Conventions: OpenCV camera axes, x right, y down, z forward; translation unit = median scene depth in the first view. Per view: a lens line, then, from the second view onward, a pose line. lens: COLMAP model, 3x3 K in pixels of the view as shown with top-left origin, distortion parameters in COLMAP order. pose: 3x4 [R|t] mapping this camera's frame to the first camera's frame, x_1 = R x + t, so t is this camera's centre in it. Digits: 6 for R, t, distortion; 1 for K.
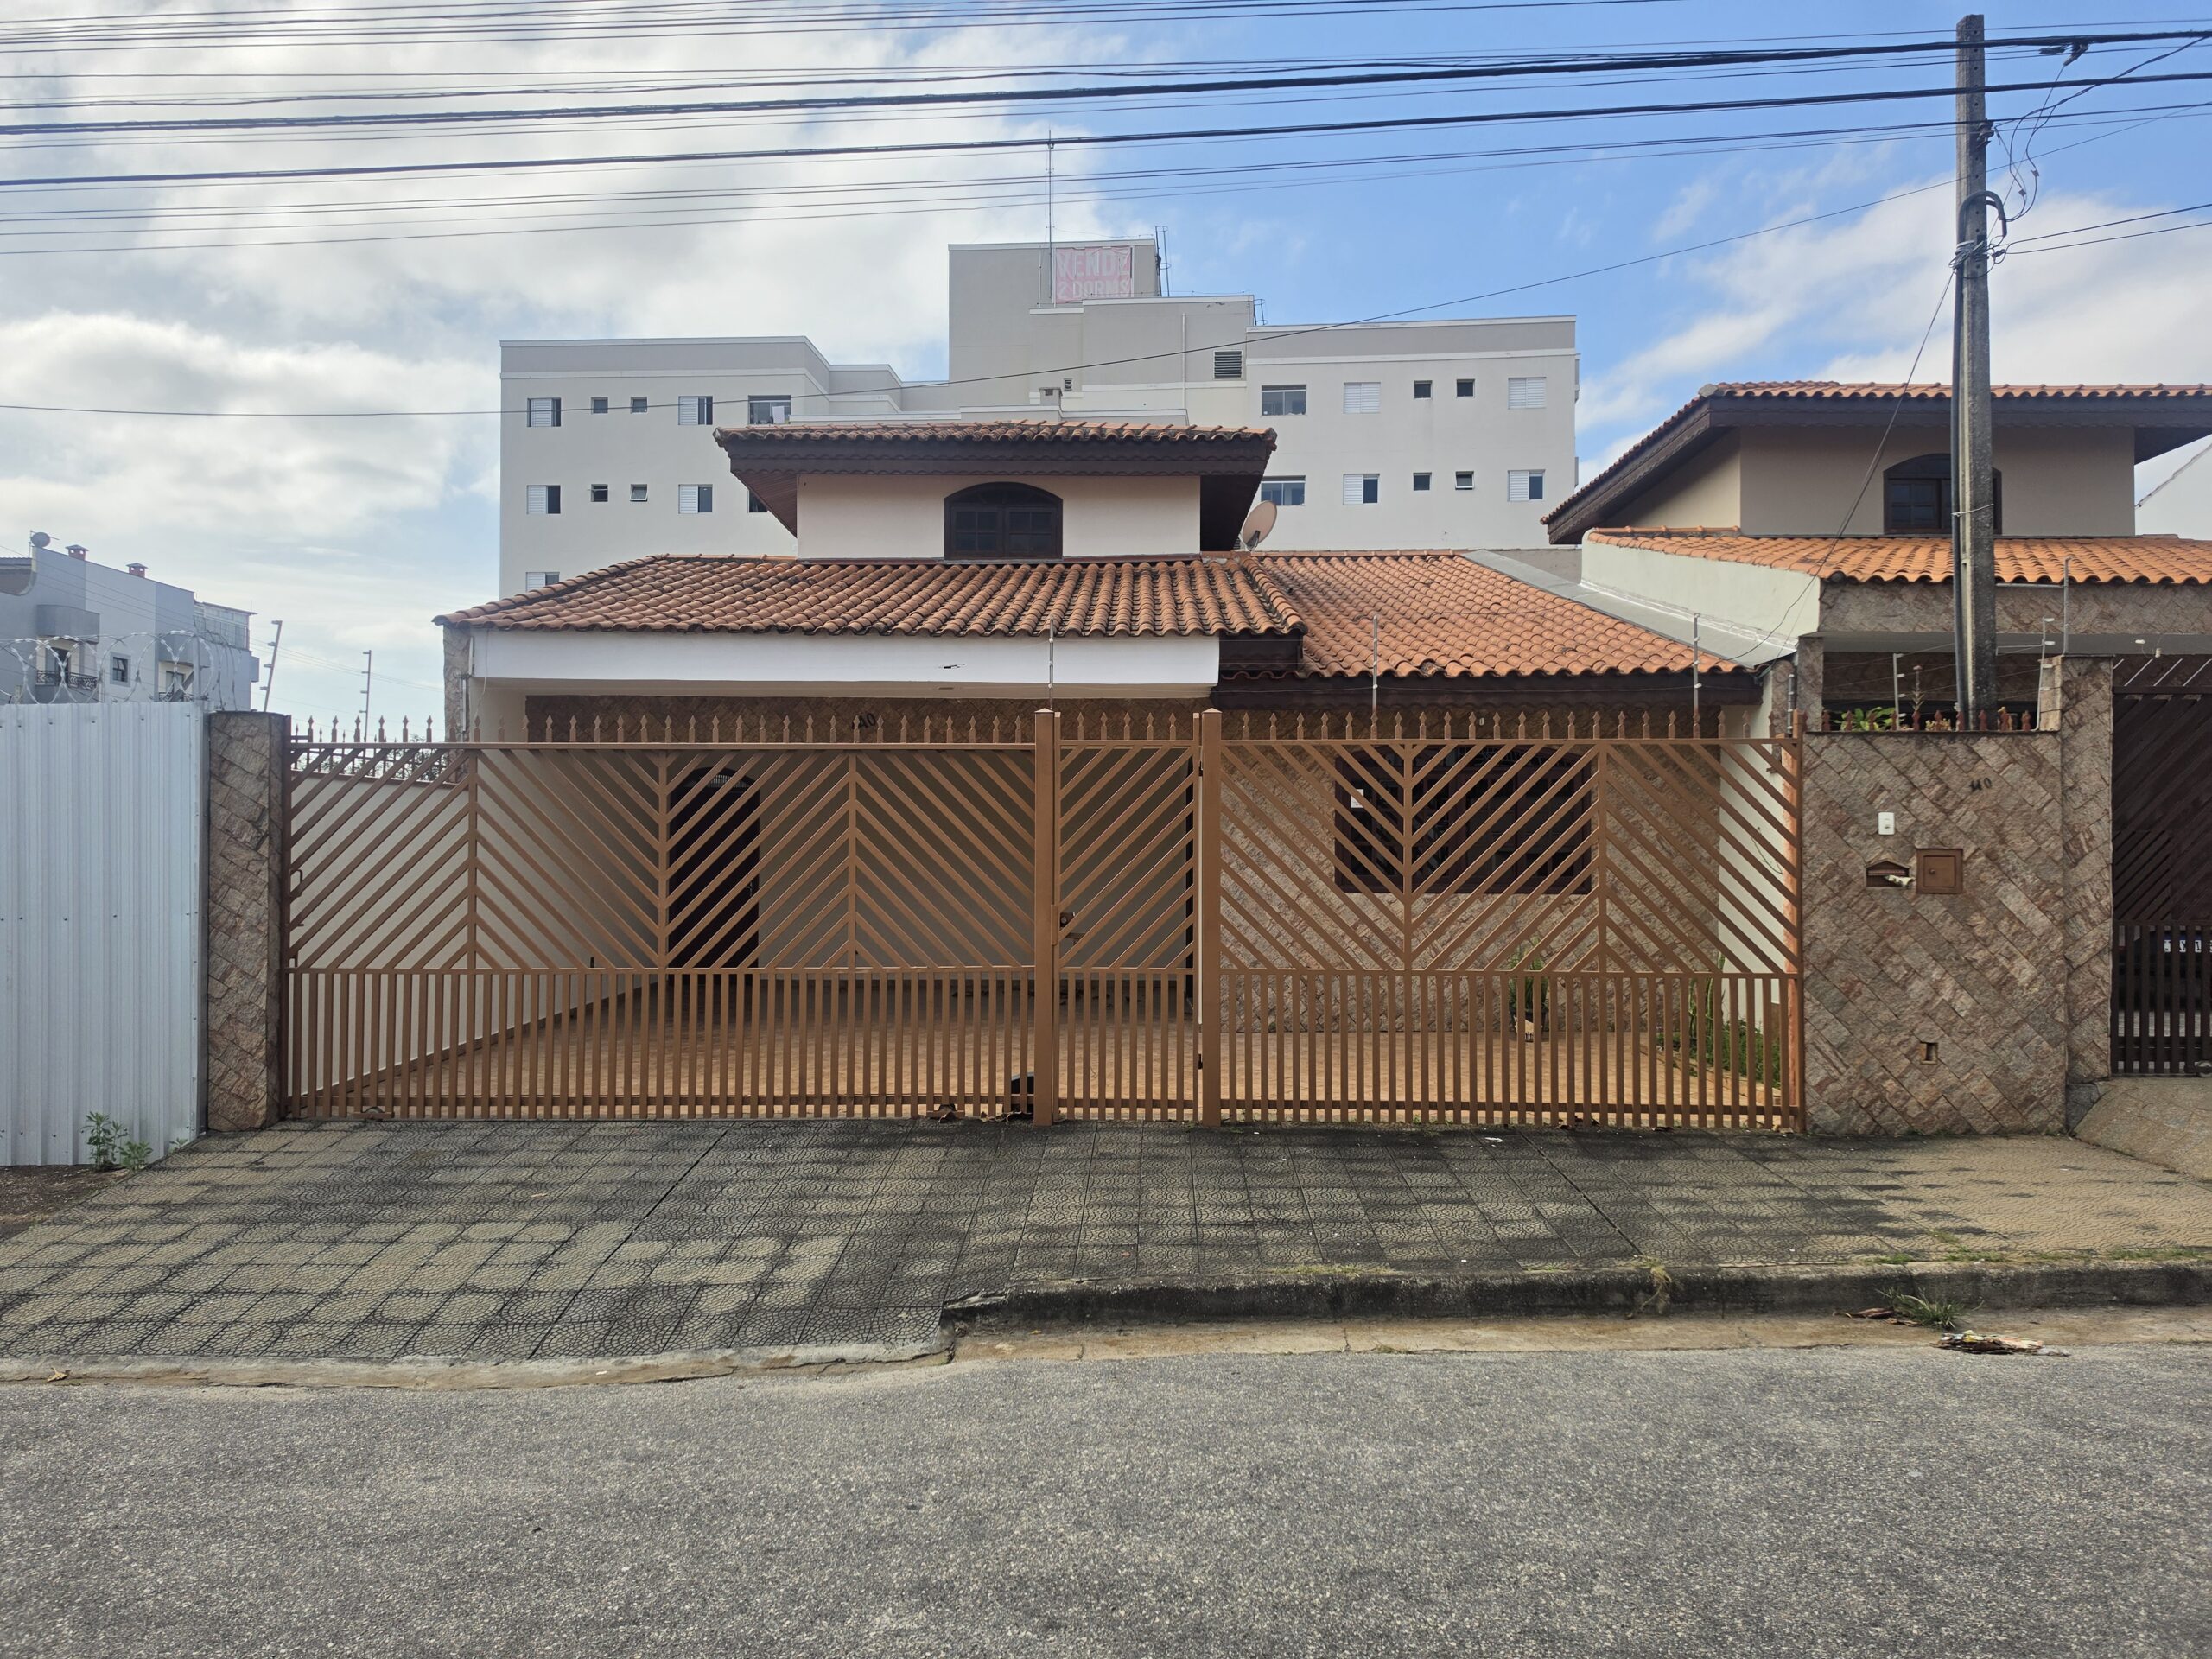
lens RADIAL K [[1512.1, 0, 1108.6], [0, 1512.1, 812.4], [0, 0, 1]] dist [0.056106, -0.026158]
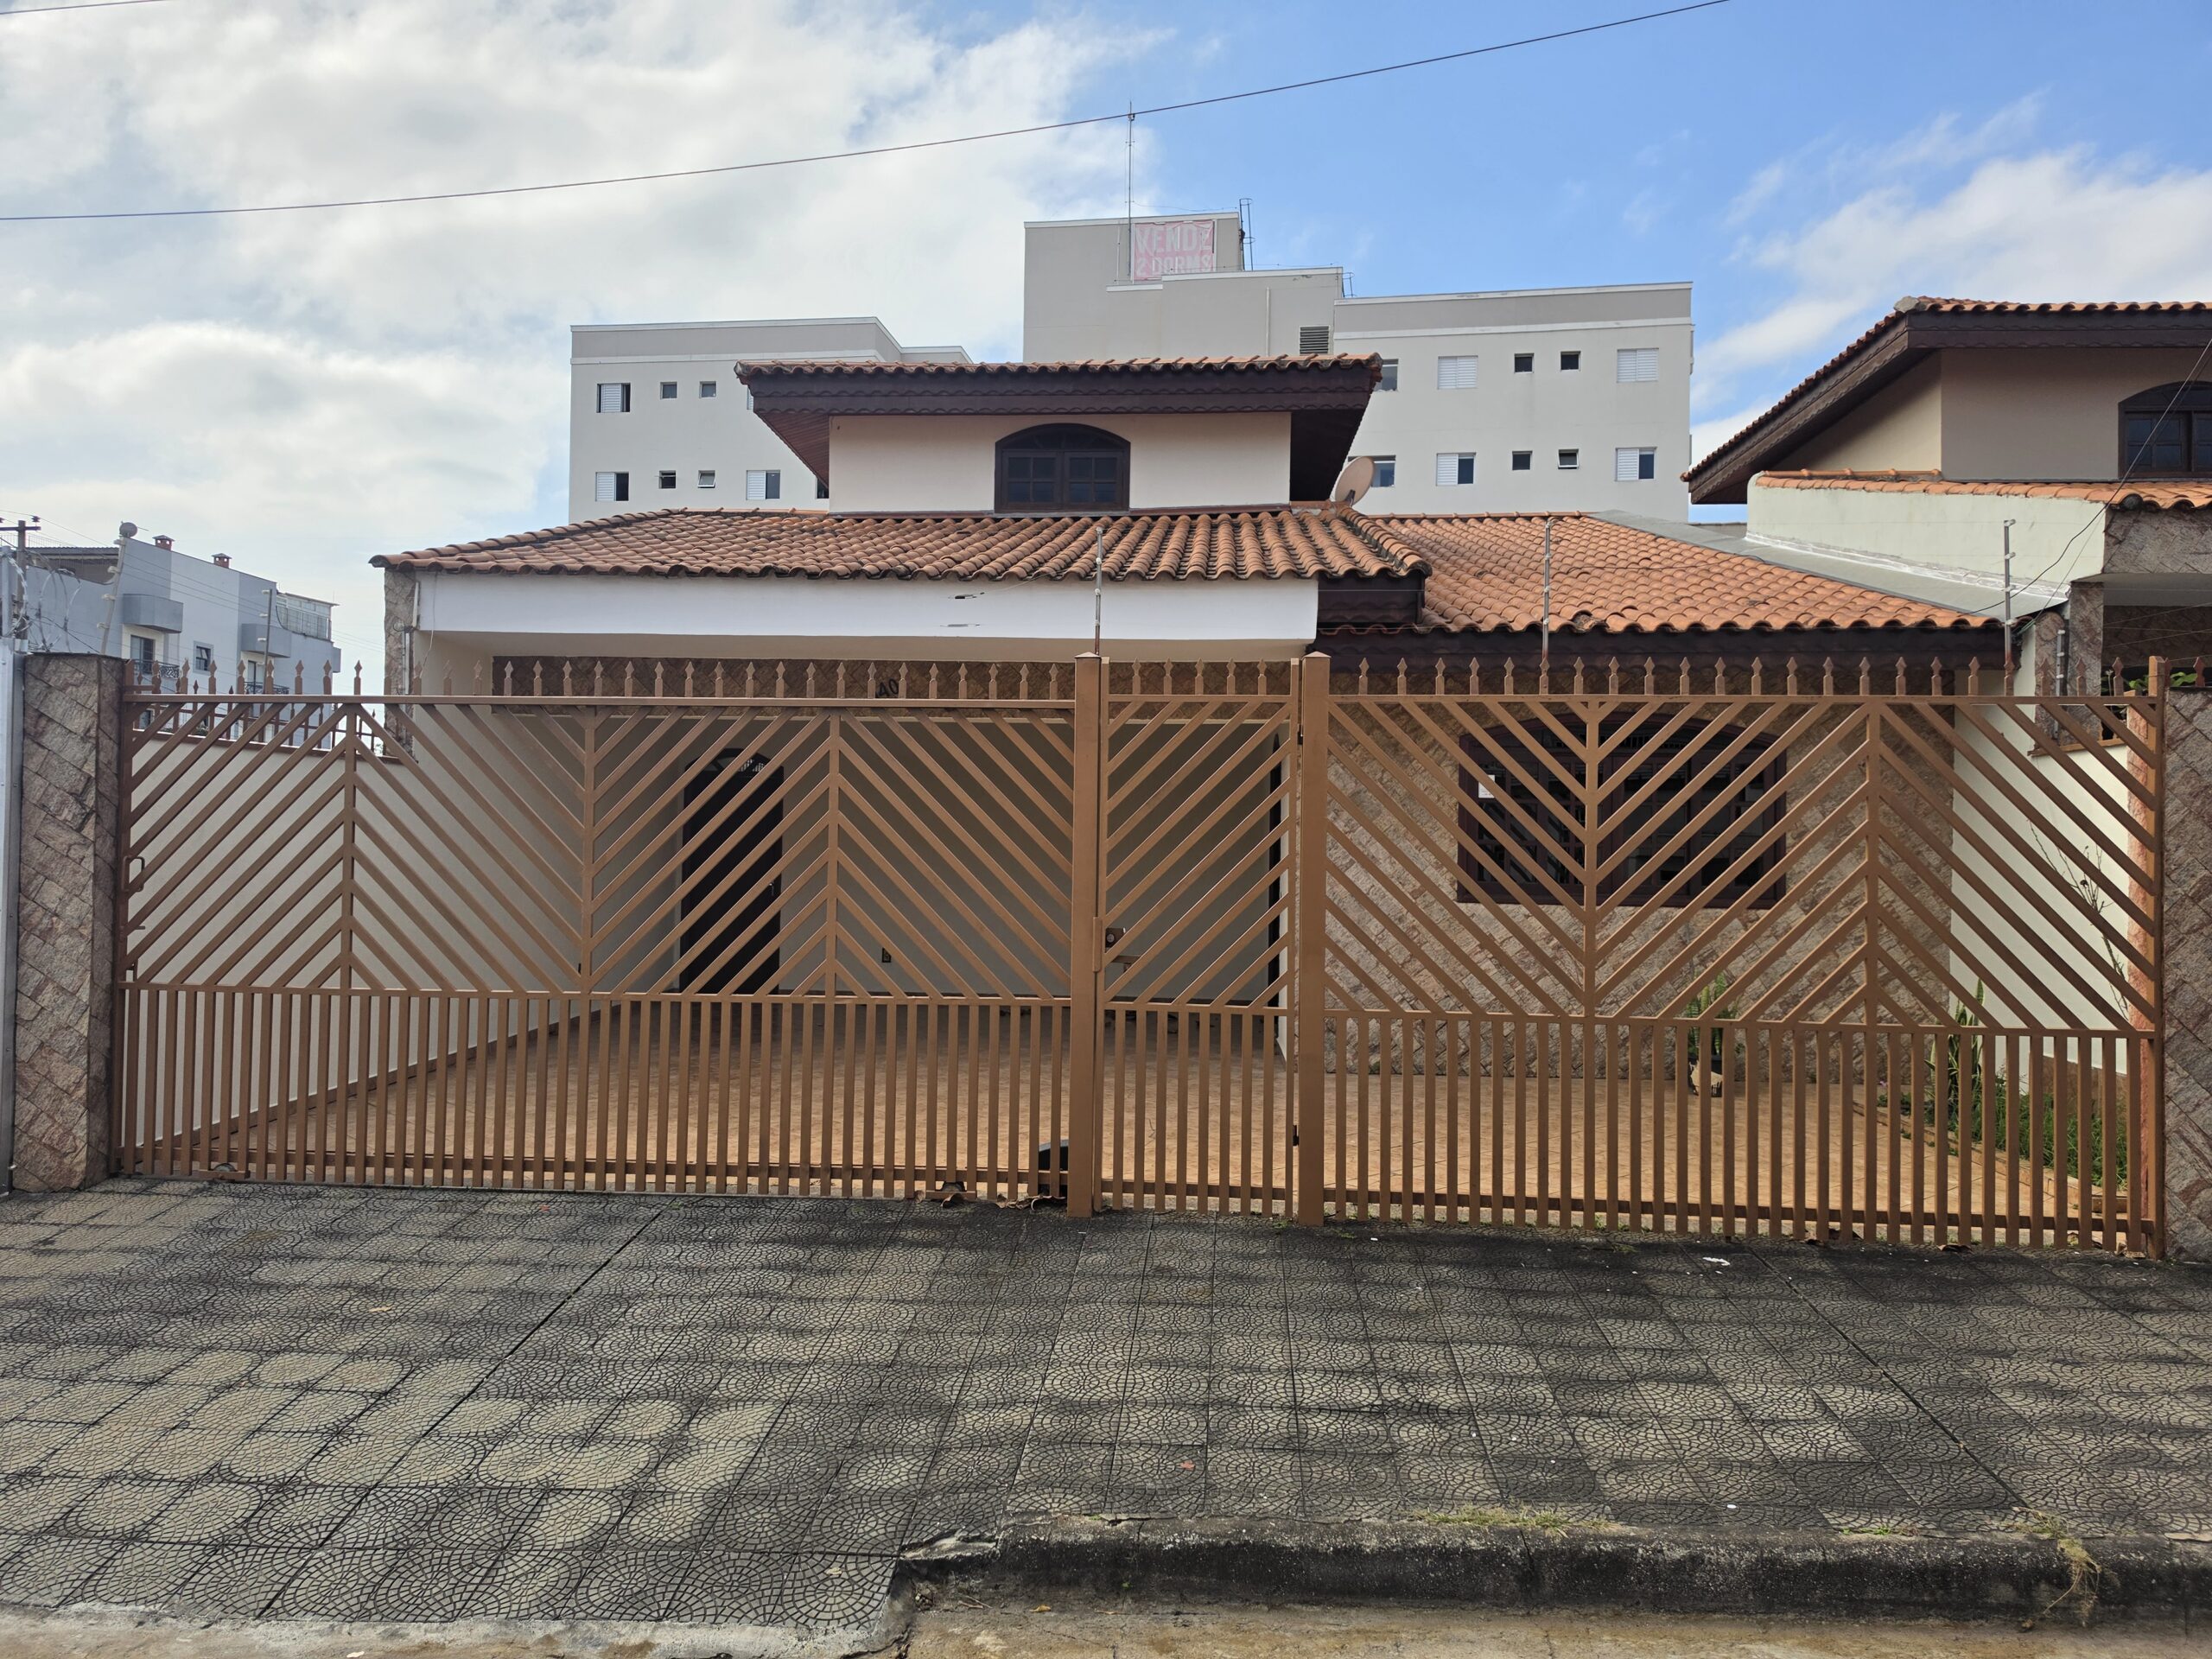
lens RADIAL K [[1512.1, 0, 1104.2], [0, 1512.1, 825.7], [0, 0, 1]] dist [0.056106, -0.026158]
pose [[0.998565, 0.011541, -0.052296, 0.004700], [-0.011087, 0.999898, 0.008972, 0.009387], [0.052394, -0.008379, 0.998591, 0.253542]]
